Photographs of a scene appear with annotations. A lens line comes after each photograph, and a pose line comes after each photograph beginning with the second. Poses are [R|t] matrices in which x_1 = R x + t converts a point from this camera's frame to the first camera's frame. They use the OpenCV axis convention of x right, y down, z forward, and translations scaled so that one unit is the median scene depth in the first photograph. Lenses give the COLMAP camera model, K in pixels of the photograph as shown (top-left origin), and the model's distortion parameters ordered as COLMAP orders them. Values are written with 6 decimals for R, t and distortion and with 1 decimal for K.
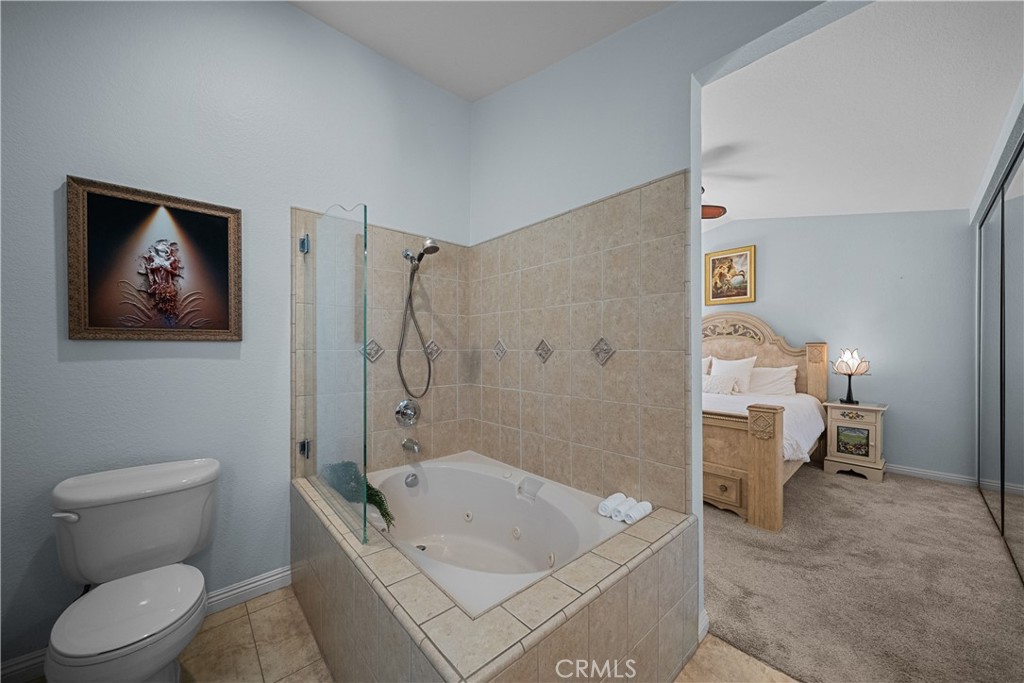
lens RADIAL K [[365.8, 0, 510.4], [0, 365.8, 348.3], [0, 0, 1]] dist [-0.002431, -0.000330]
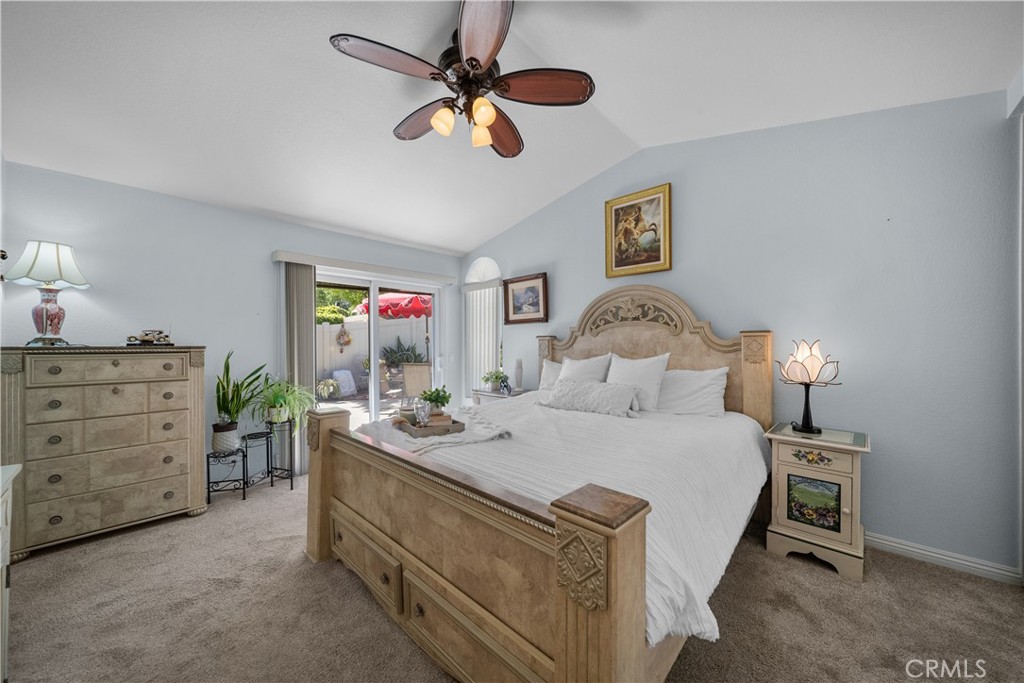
lens RADIAL K [[365.8, 0, 513.9], [0, 365.8, 342.3], [0, 0, 1]] dist [-0.002431, -0.000330]
pose [[0.996341, -0.005681, 0.085273, 0.367078], [0.005500, 0.999982, 0.002360, 0.000612], [-0.085285, -0.001883, 0.996355, 0.407602]]
